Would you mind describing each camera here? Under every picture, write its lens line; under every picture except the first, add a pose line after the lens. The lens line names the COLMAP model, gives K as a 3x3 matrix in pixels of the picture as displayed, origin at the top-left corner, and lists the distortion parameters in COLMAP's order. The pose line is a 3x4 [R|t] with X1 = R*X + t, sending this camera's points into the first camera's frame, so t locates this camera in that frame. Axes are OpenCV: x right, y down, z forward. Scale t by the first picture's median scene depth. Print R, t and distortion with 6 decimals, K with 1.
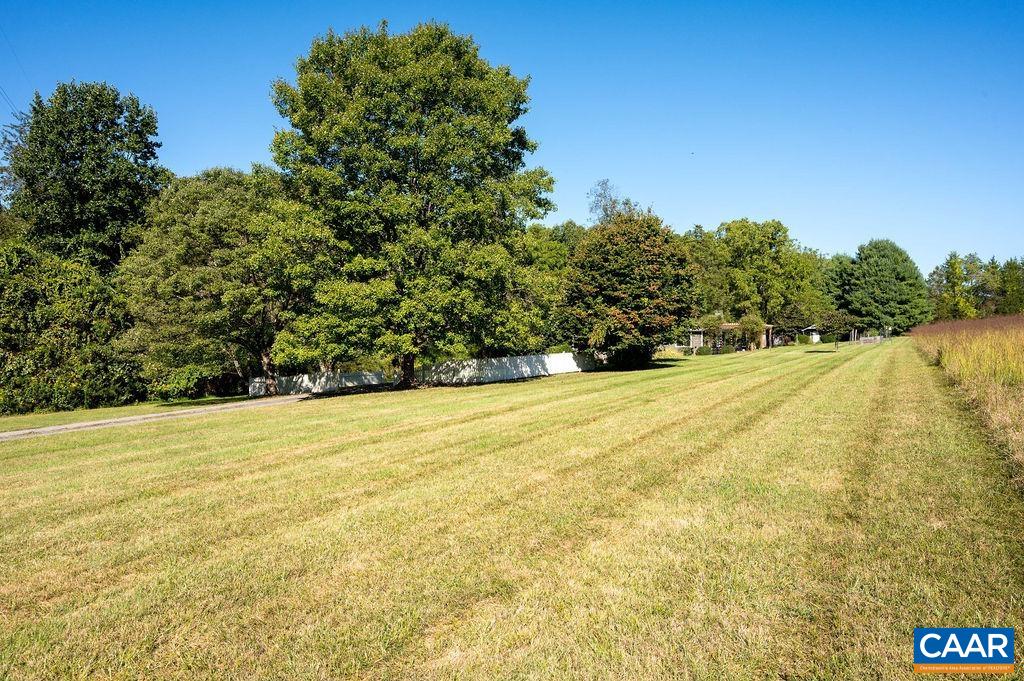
lens RADIAL K [[653.6, 0, 511.3], [0, 653.6, 341.6], [0, 0, 1]] dist [-0.008231, -0.000469]
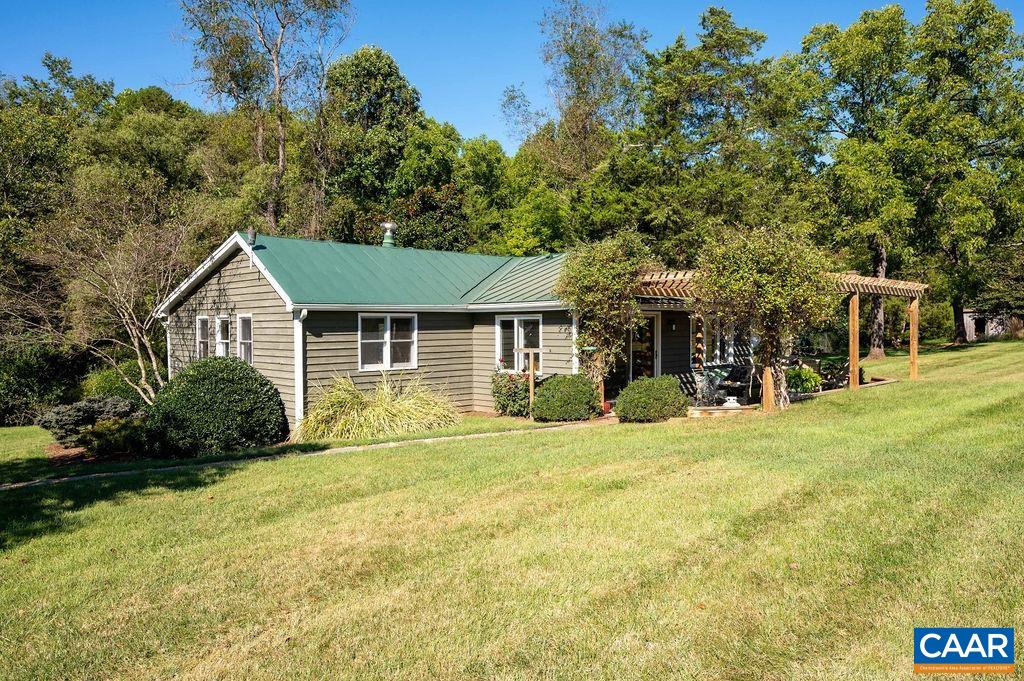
lens RADIAL K [[689.0, 0, 512.9], [0, 689.0, 338.2], [0, 0, 1]] dist [-0.004920, -0.000675]
pose [[0.970599, -0.002414, -0.240689, 0.267591], [0.007727, 0.999747, 0.021132, -0.009184], [0.240577, -0.022370, 0.970372, 0.607346]]
